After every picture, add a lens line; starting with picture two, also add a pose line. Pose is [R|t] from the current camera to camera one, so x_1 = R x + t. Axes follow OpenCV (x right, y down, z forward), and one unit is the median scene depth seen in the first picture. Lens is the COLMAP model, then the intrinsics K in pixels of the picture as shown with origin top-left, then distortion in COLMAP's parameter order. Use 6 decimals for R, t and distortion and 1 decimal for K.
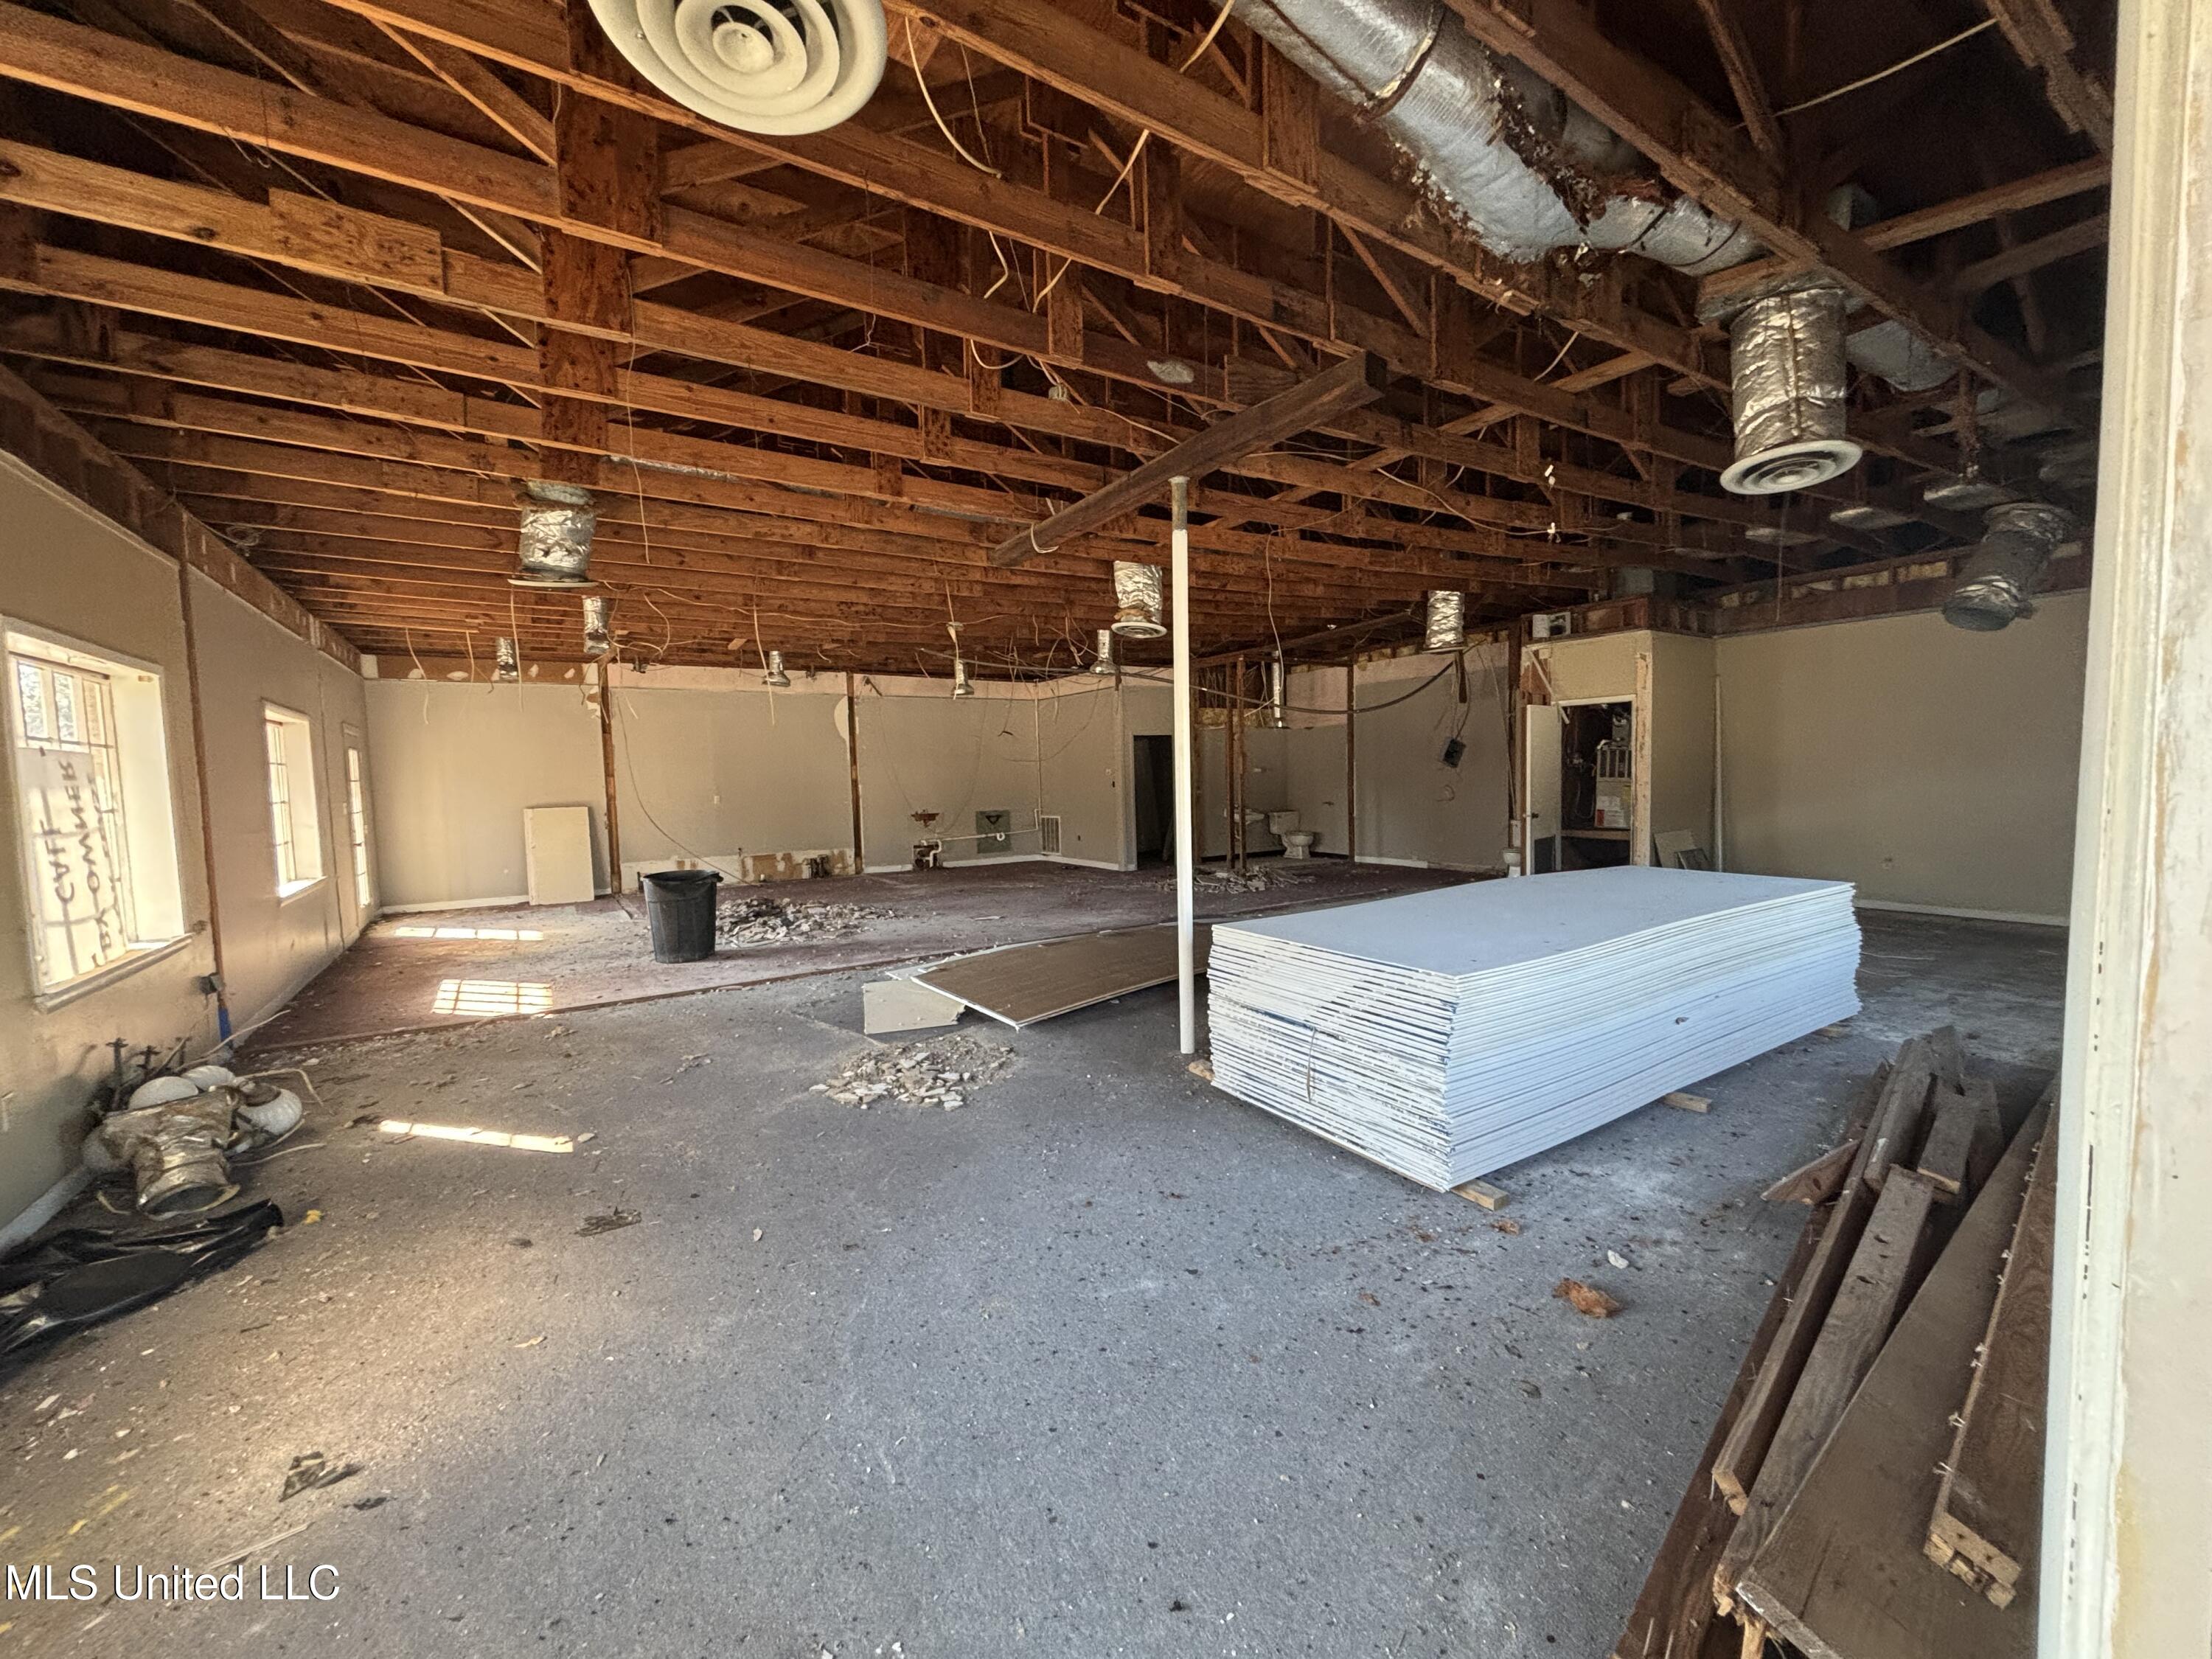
lens RADIAL K [[886.1, 0, 1106.0], [0, 886.1, 829.5], [0, 0, 1]] dist [-0.014445, -0.000077]
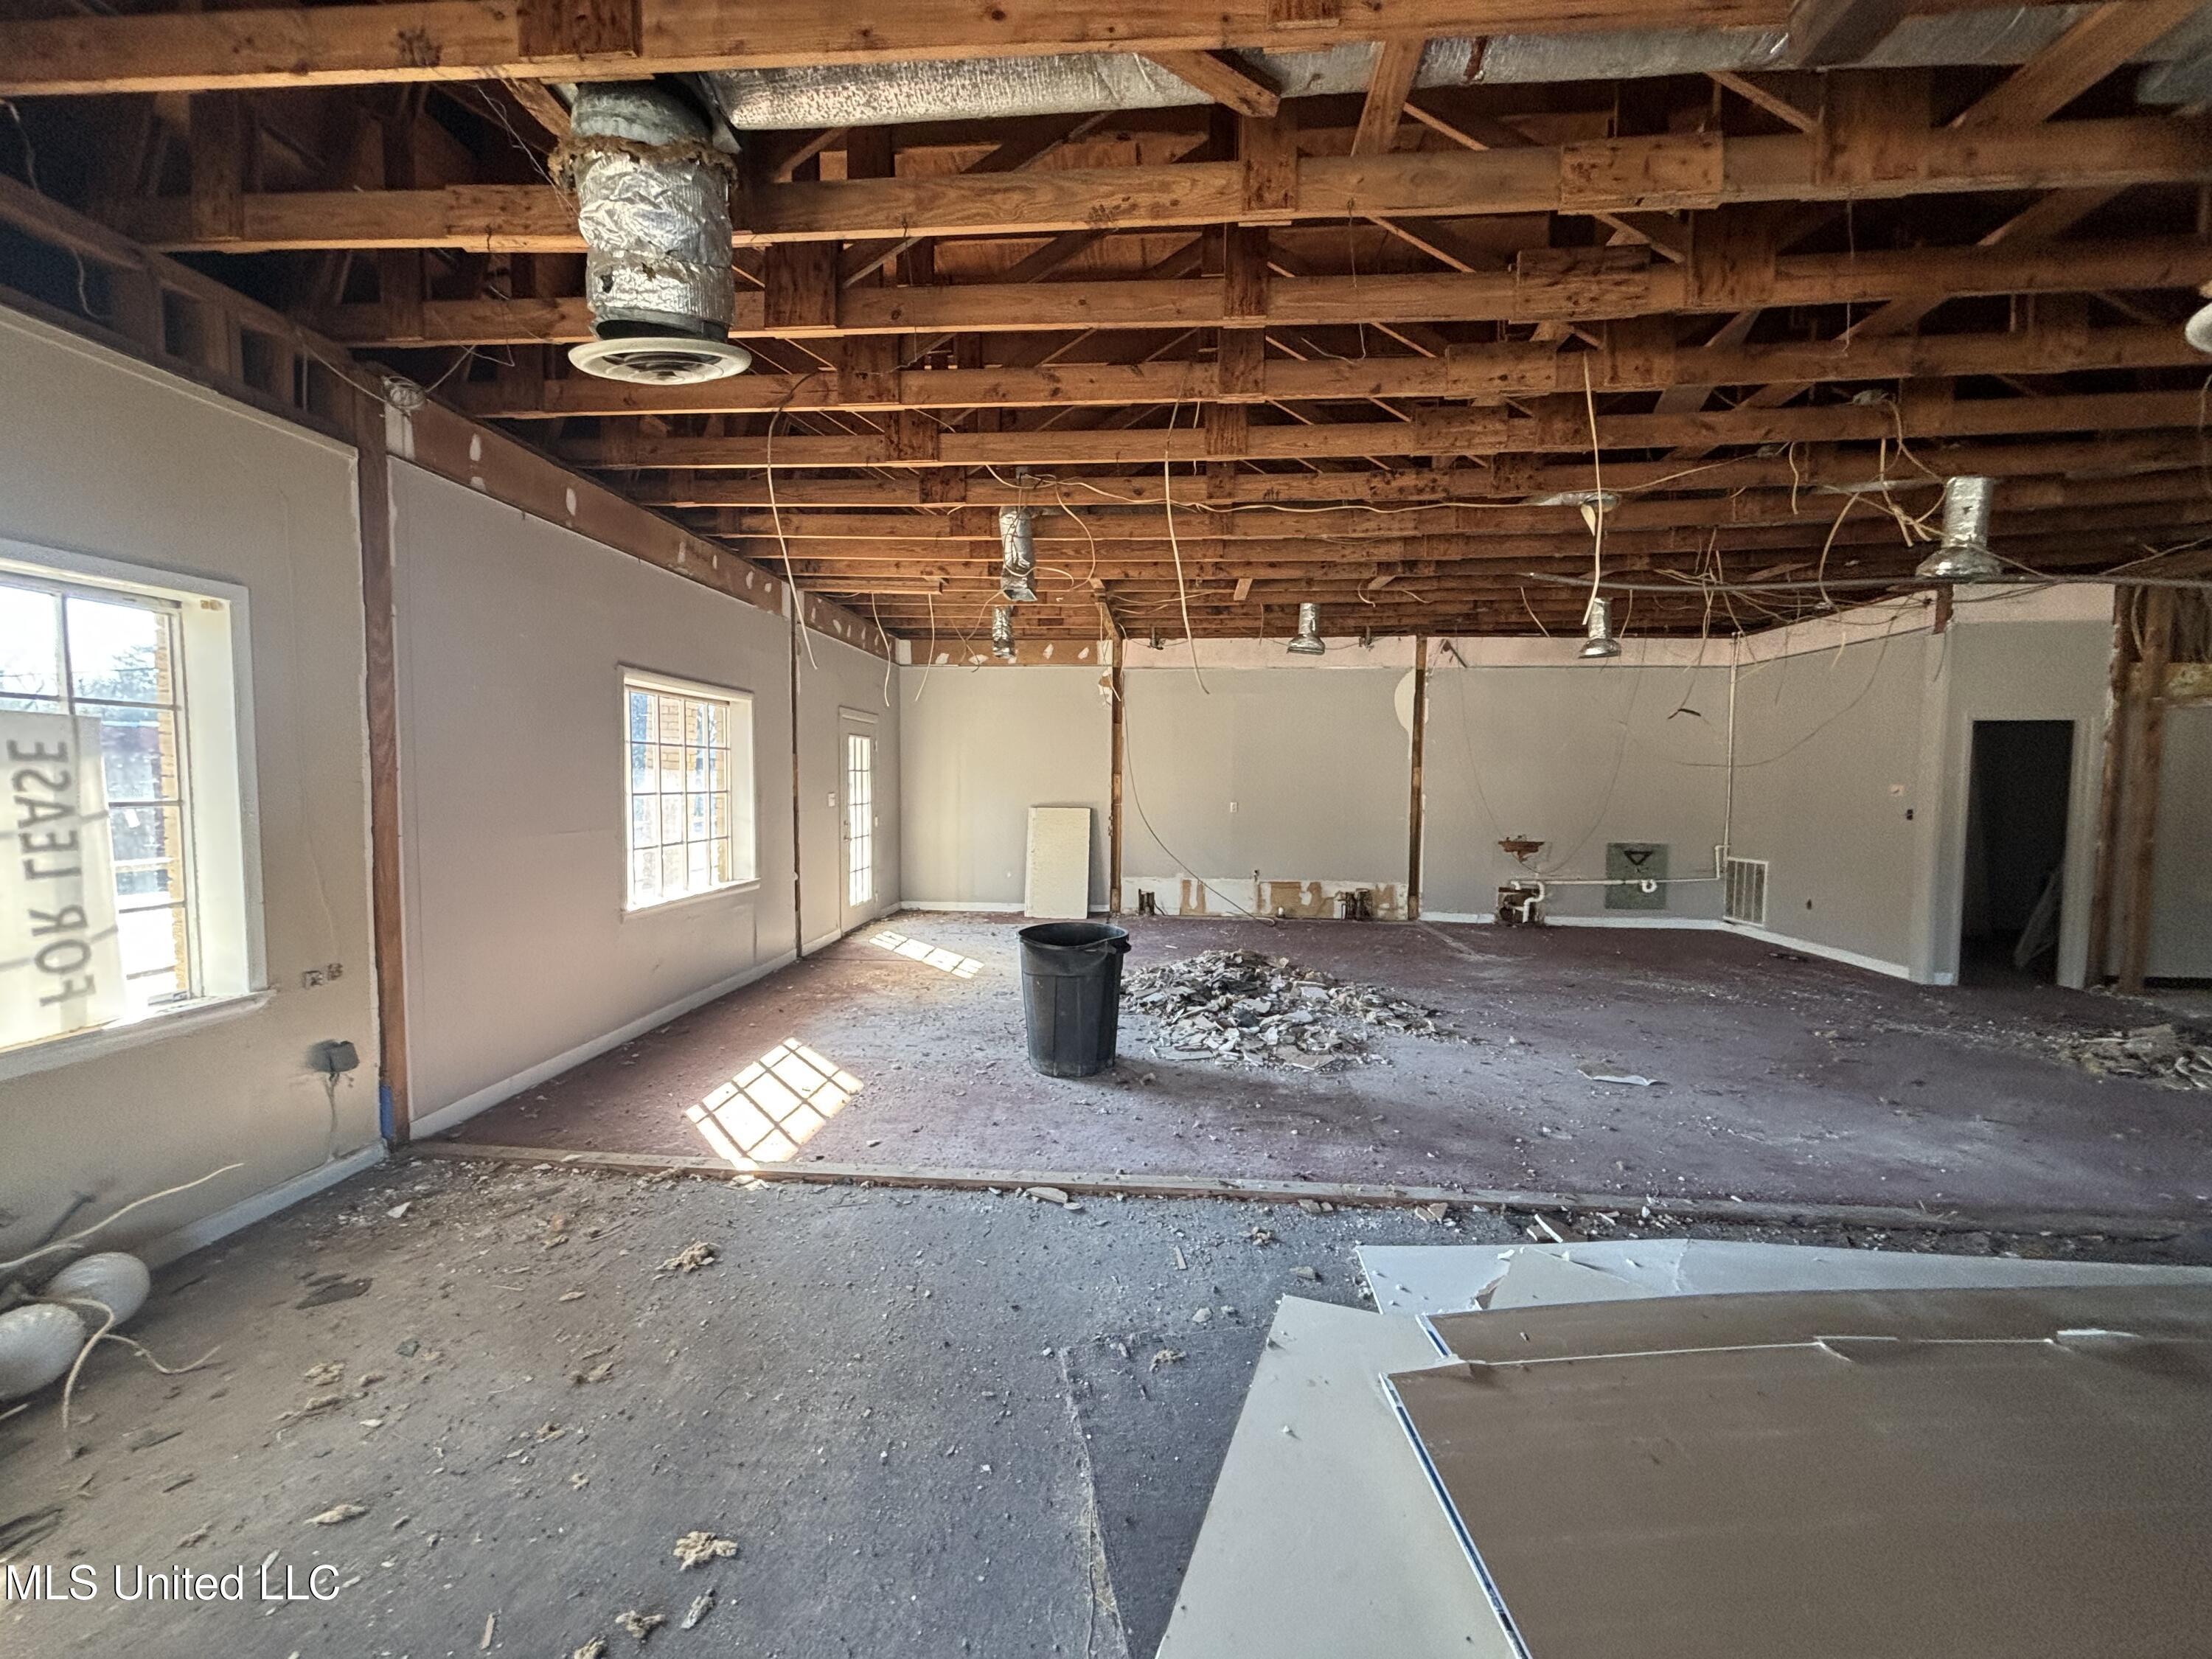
lens RADIAL K [[890.3, 0, 1087.4], [0, 890.3, 843.4], [0, 0, 1]] dist [0.000823, 0.000260]
pose [[0.784319, 0.074616, -0.615855, -0.055011], [-0.067039, 0.997121, 0.035433, -0.022063], [0.616725, 0.013495, 0.787063, 0.315347]]
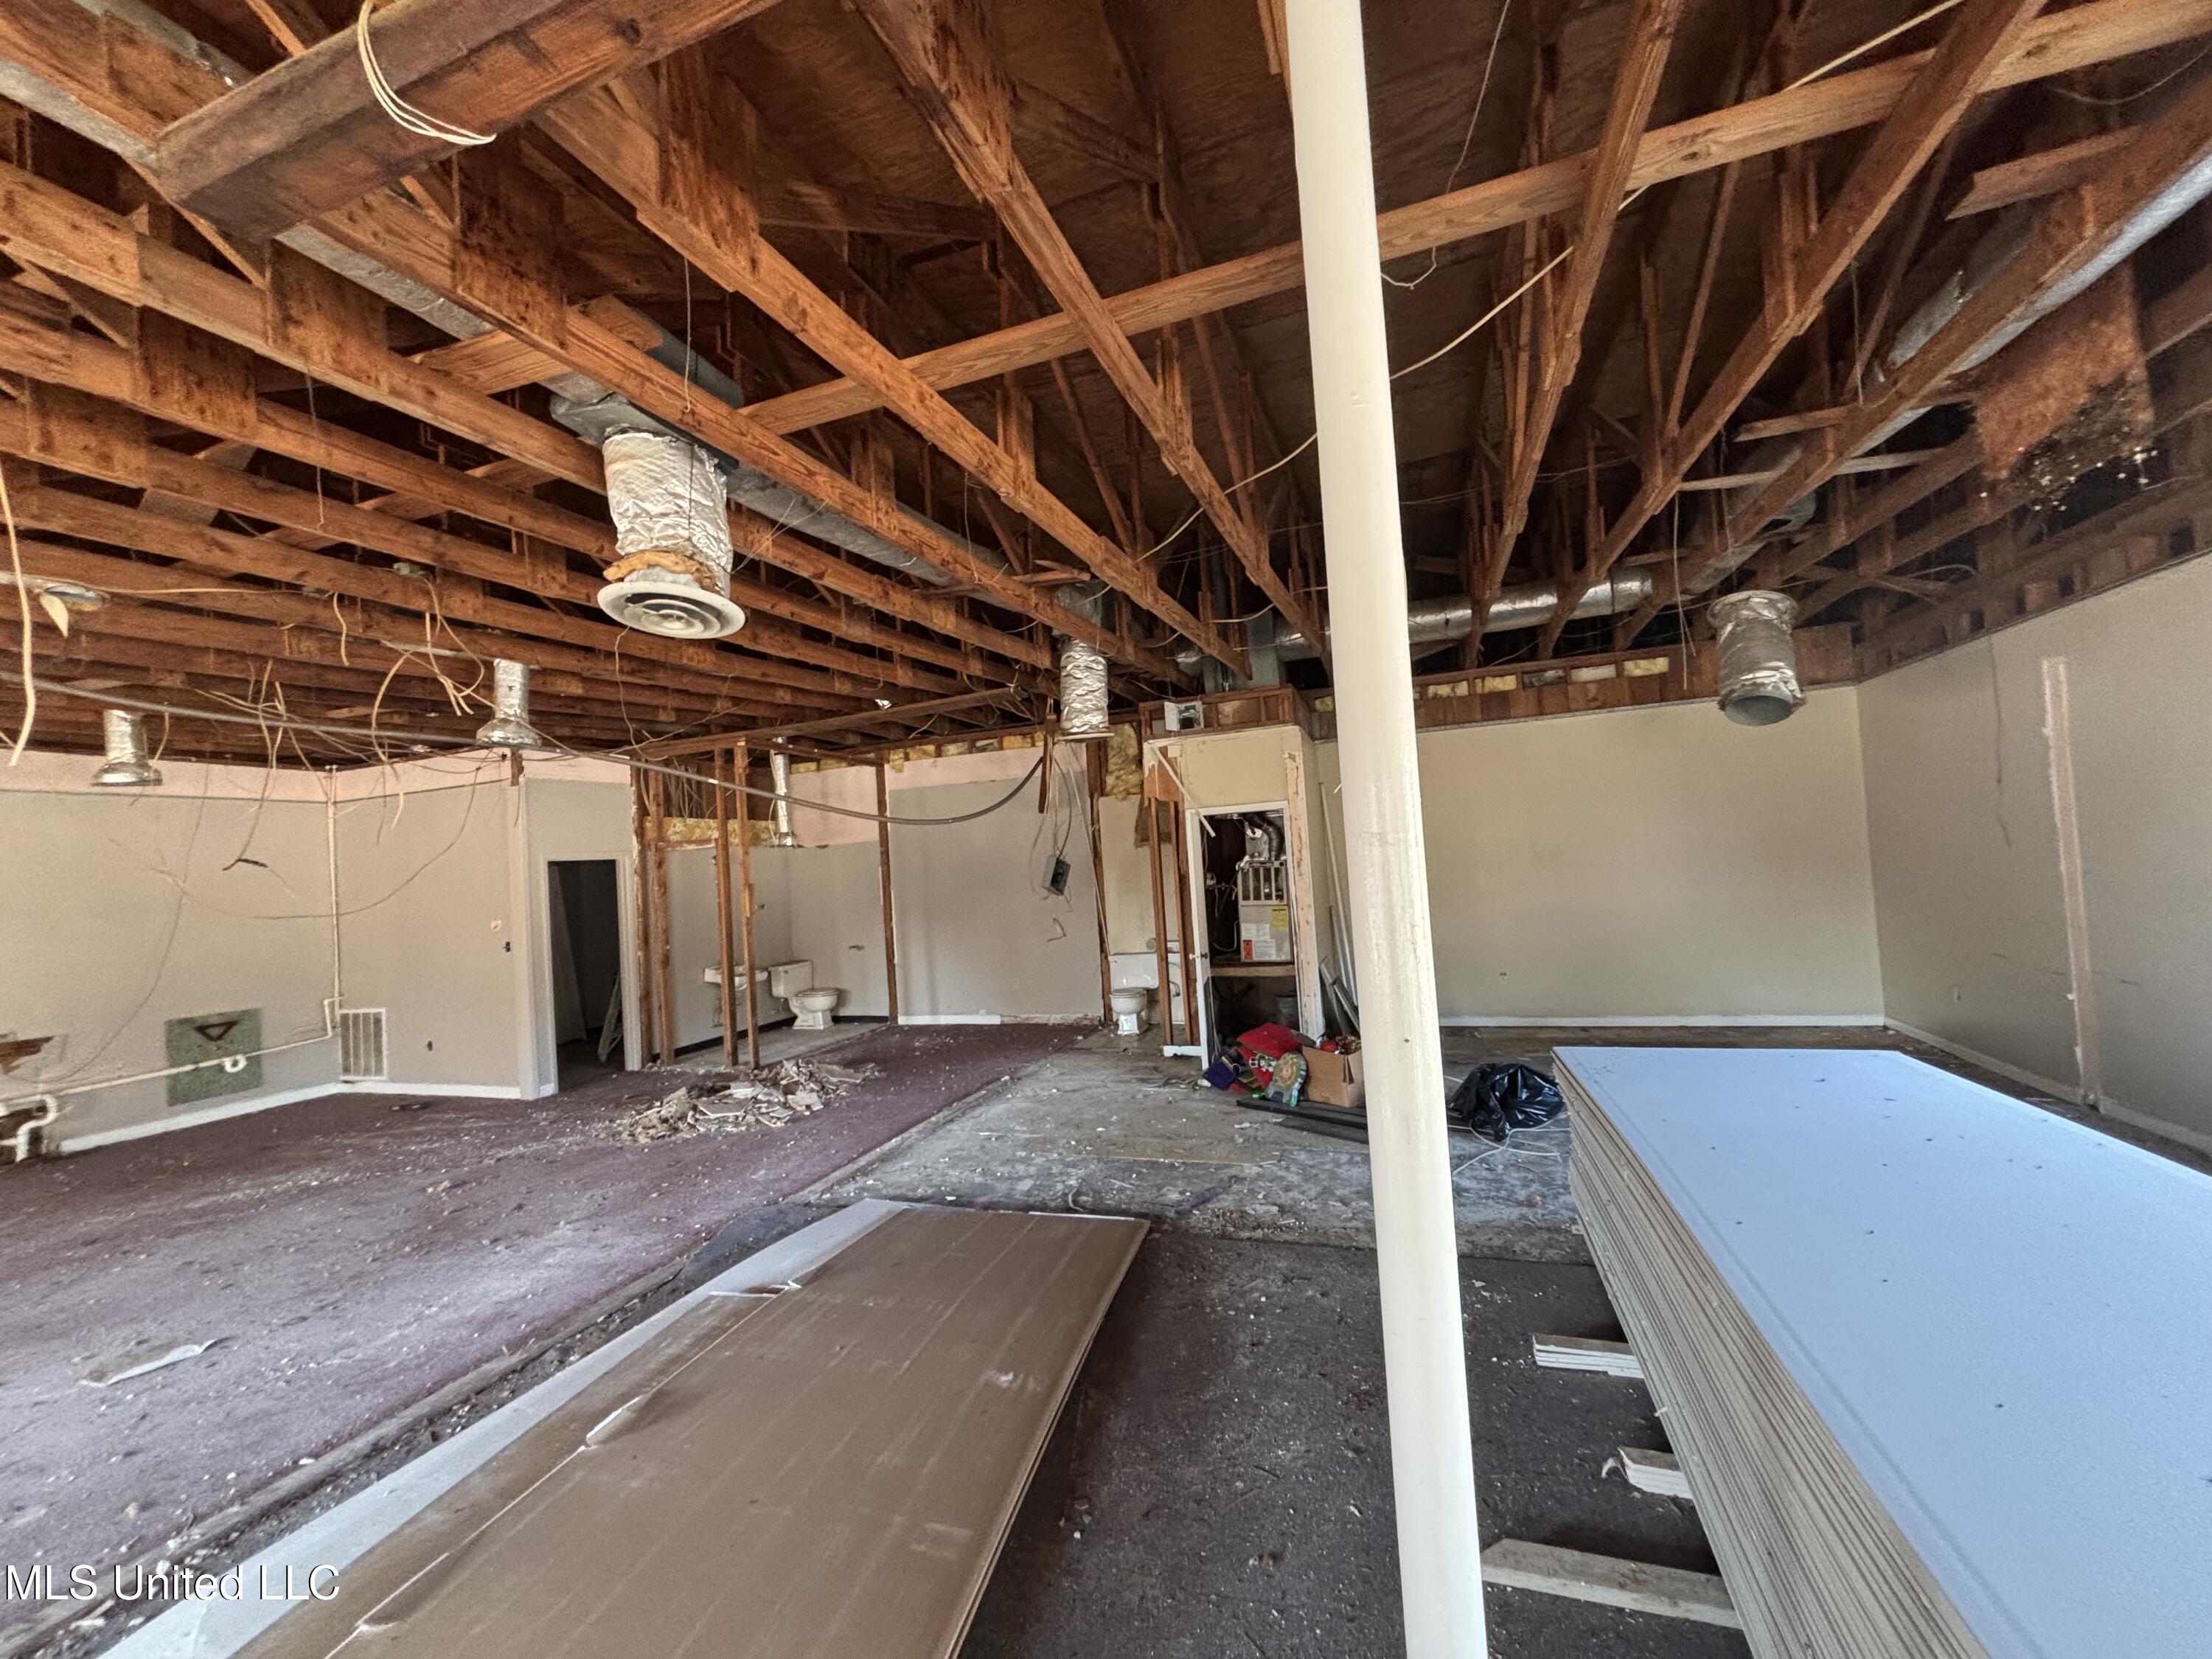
lens RADIAL K [[885.7, 0, 1114.9], [0, 885.7, 833.7], [0, 0, 1]] dist [-0.000029, -0.000124]
pose [[0.794656, -0.003500, 0.607050, -0.029979], [0.082258, 0.991381, -0.101963, -0.037507], [-0.601461, 0.130961, 0.788095, 0.330171]]
